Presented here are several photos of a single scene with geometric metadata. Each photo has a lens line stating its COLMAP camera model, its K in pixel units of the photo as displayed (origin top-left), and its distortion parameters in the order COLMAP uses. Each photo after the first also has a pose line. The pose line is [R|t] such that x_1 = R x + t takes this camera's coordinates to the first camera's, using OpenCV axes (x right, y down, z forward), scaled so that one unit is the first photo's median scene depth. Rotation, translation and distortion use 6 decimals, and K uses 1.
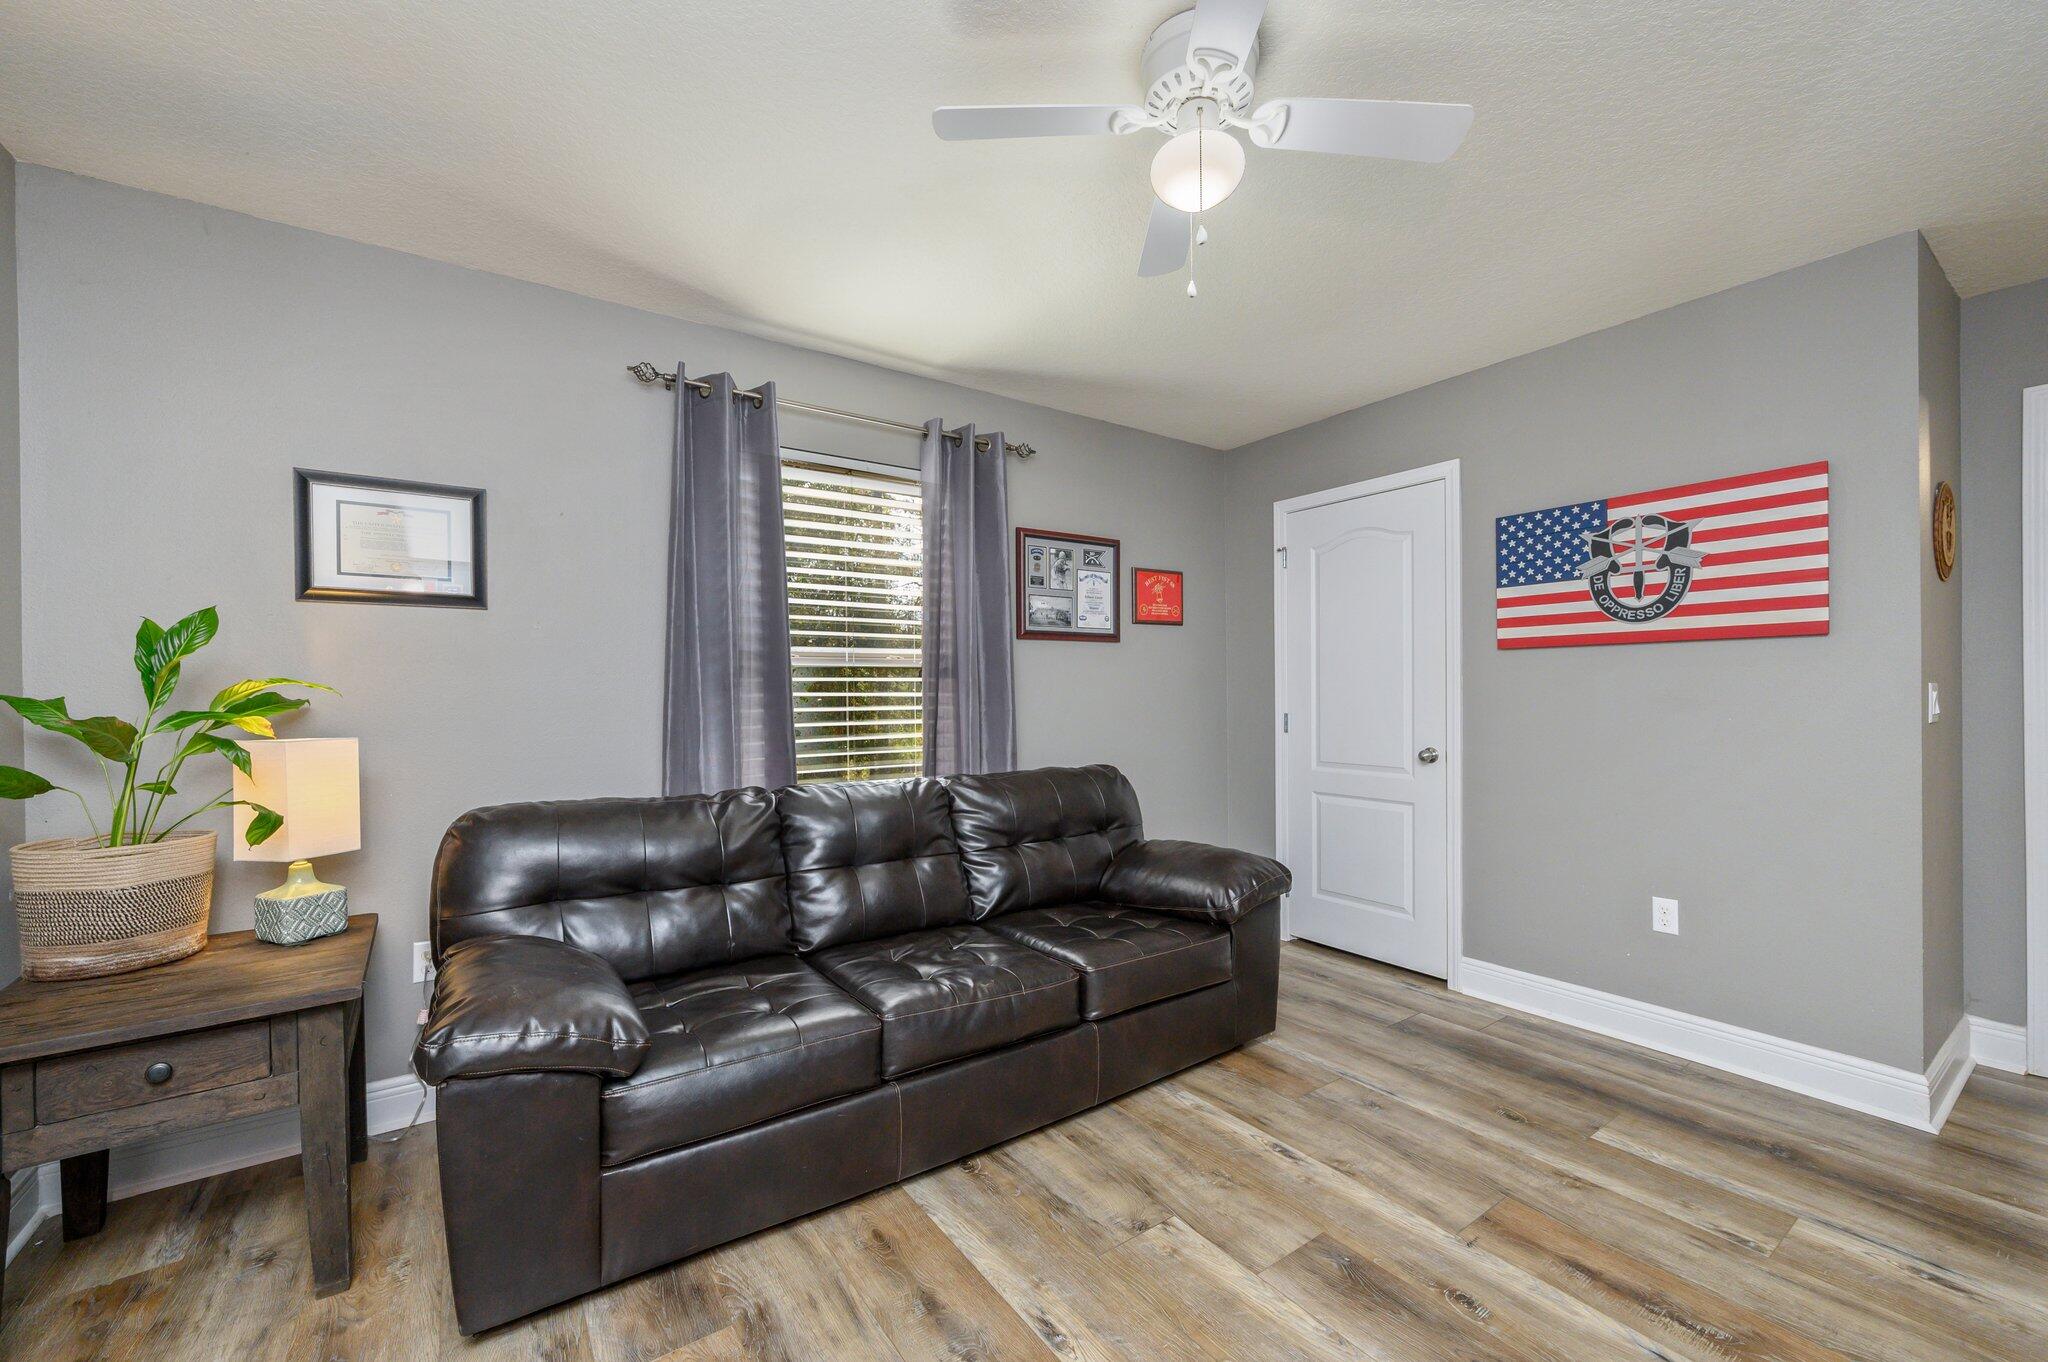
lens RADIAL K [[820.0, 0, 1017.1], [0, 820.0, 668.4], [0, 0, 1]] dist [-0.002463, 0.000225]
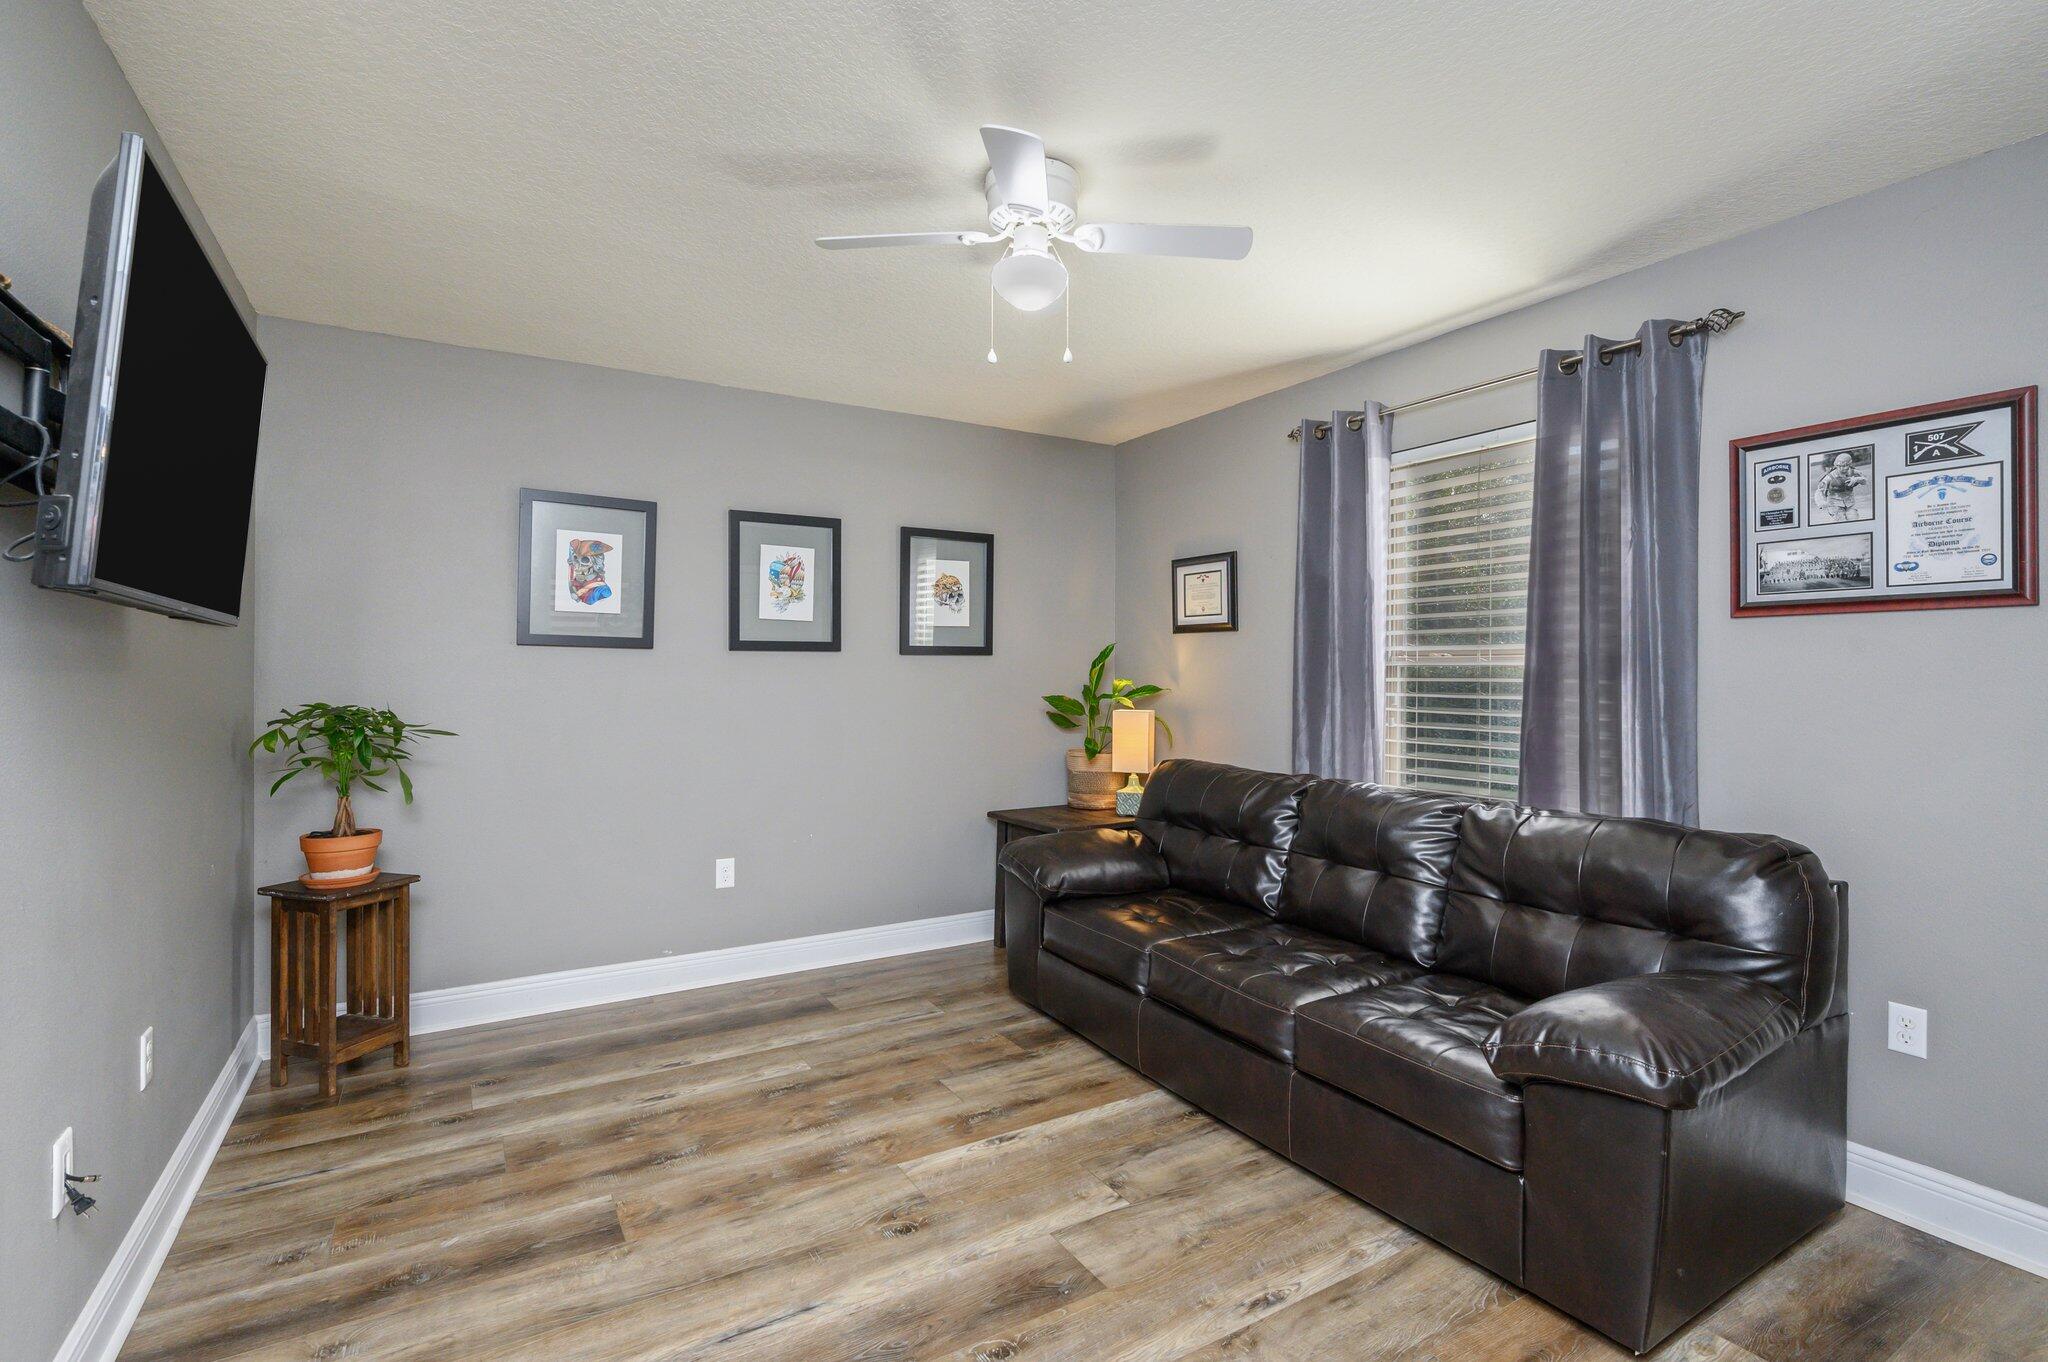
lens RADIAL K [[941.9, 0, 1029.8], [0, 941.9, 644.6], [0, 0, 1]] dist [-0.001246, -0.000054]
pose [[-0.058361, -0.037415, -0.997594, 1.001035], [0.001229, 0.999294, -0.037551, 0.013613], [0.998295, -0.003418, -0.058274, 0.680499]]
